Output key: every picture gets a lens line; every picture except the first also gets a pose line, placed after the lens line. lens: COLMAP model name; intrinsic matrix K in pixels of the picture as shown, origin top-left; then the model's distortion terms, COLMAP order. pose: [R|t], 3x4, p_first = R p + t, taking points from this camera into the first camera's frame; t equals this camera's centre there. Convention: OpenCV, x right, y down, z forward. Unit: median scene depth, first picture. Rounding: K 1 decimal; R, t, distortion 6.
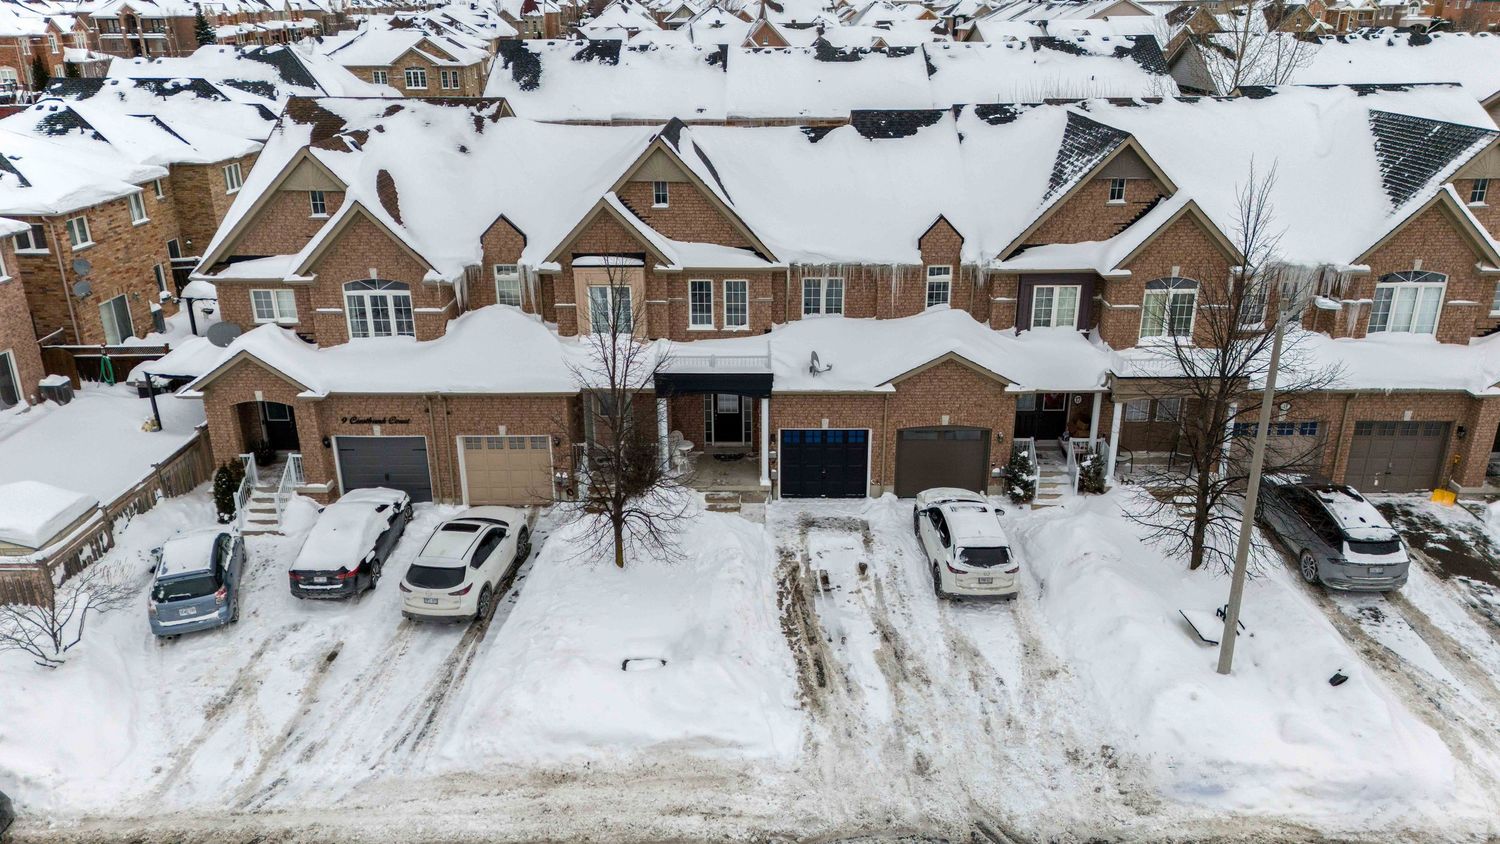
lens RADIAL K [[1113.0, 0, 746.8], [0, 1113.0, 416.5], [0, 0, 1]] dist [0.067201, -0.079541]
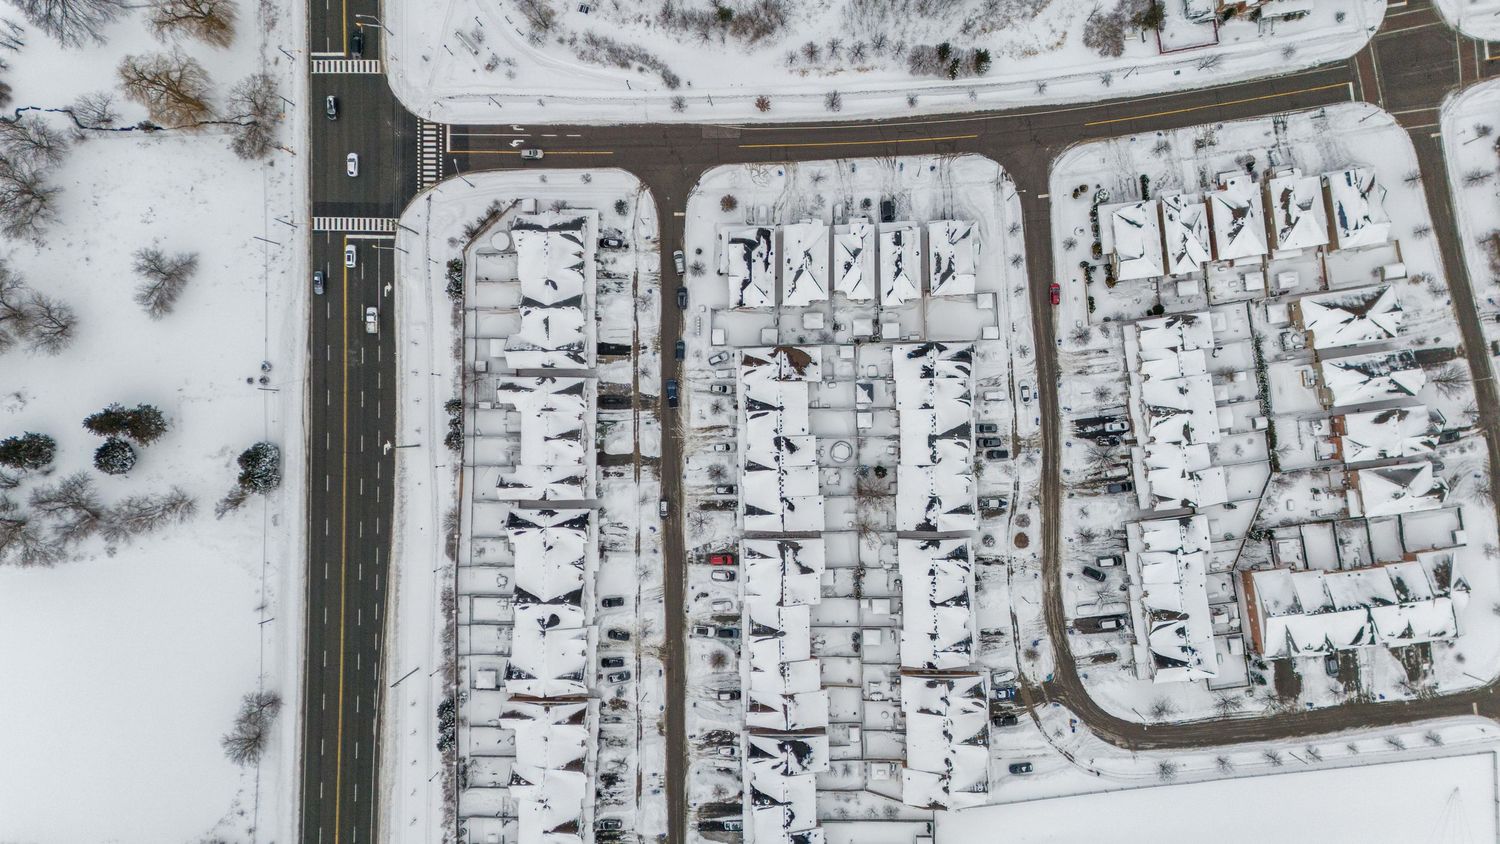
lens RADIAL K [[1113.0, 0, 746.8], [0, 1113.0, 416.5], [0, 0, 1]] dist [0.067201, -0.079541]
pose [[0.033505, 0.999437, -0.001517, -0.018463], [-0.298010, 0.011439, 0.954494, -7.343571], [0.953975, -0.031528, 0.298225, -1.240127]]
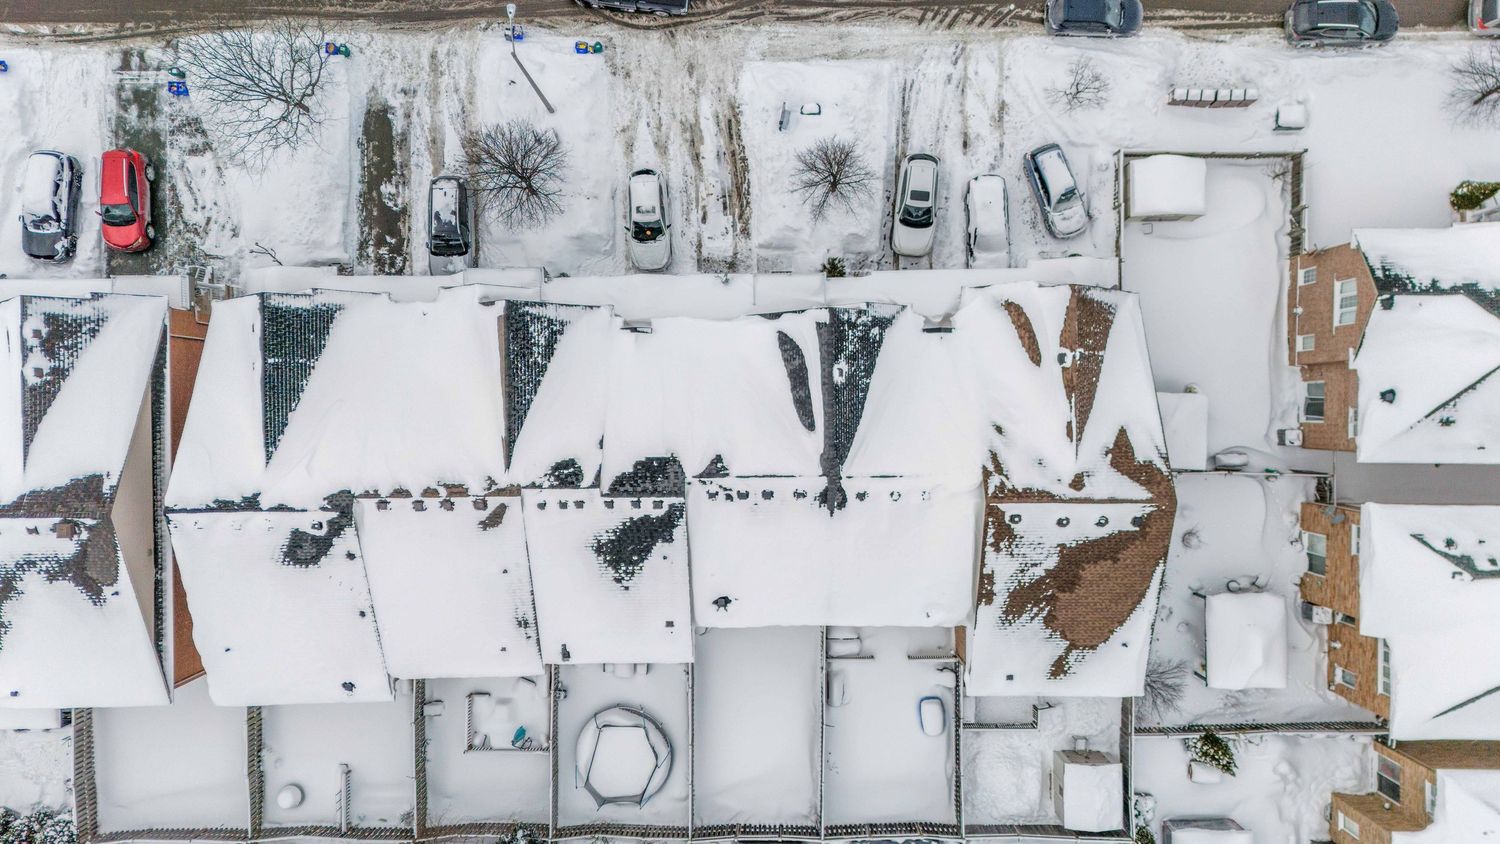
lens RADIAL K [[1098.4, 0, 751.6], [0, 1098.4, 424.9], [0, 0, 1]] dist [0.071238, -0.087761]
pose [[-0.999420, 0.027557, 0.019999, -0.001769], [0.008865, -0.356513, 0.934248, -1.566635], [0.032875, 0.933884, 0.356062, 0.620544]]
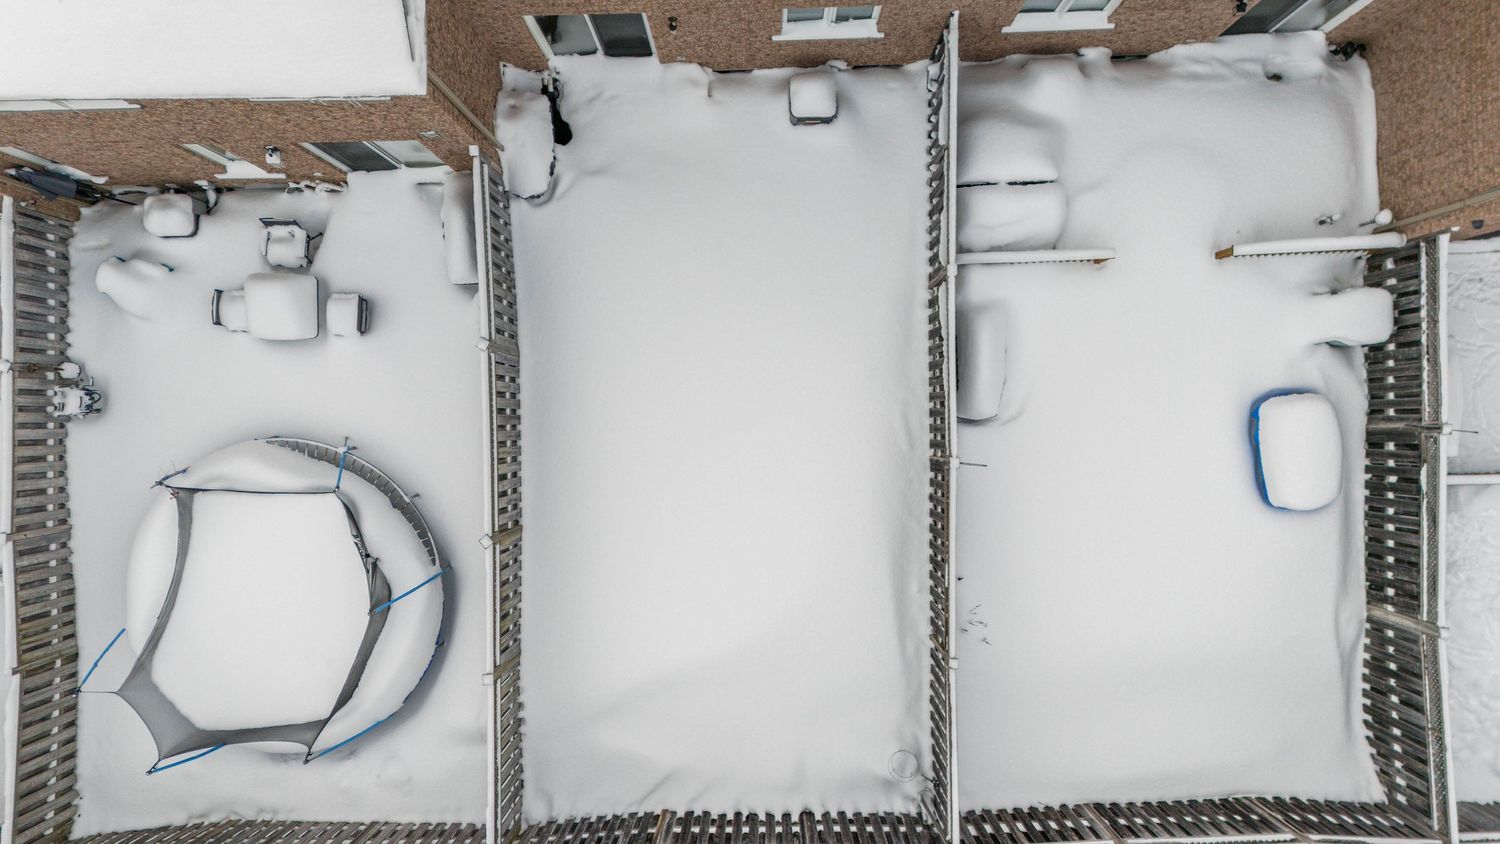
lens RADIAL K [[1092.2, 0, 750.0], [0, 1092.2, 422.0], [0, 0, 1]] dist [0.066971, -0.061578]
pose [[-0.998847, 0.043479, 0.020338, 0.011145], [0.003490, -0.356791, 0.934178, -0.645476], [0.047874, 0.933172, 0.356228, 1.418371]]
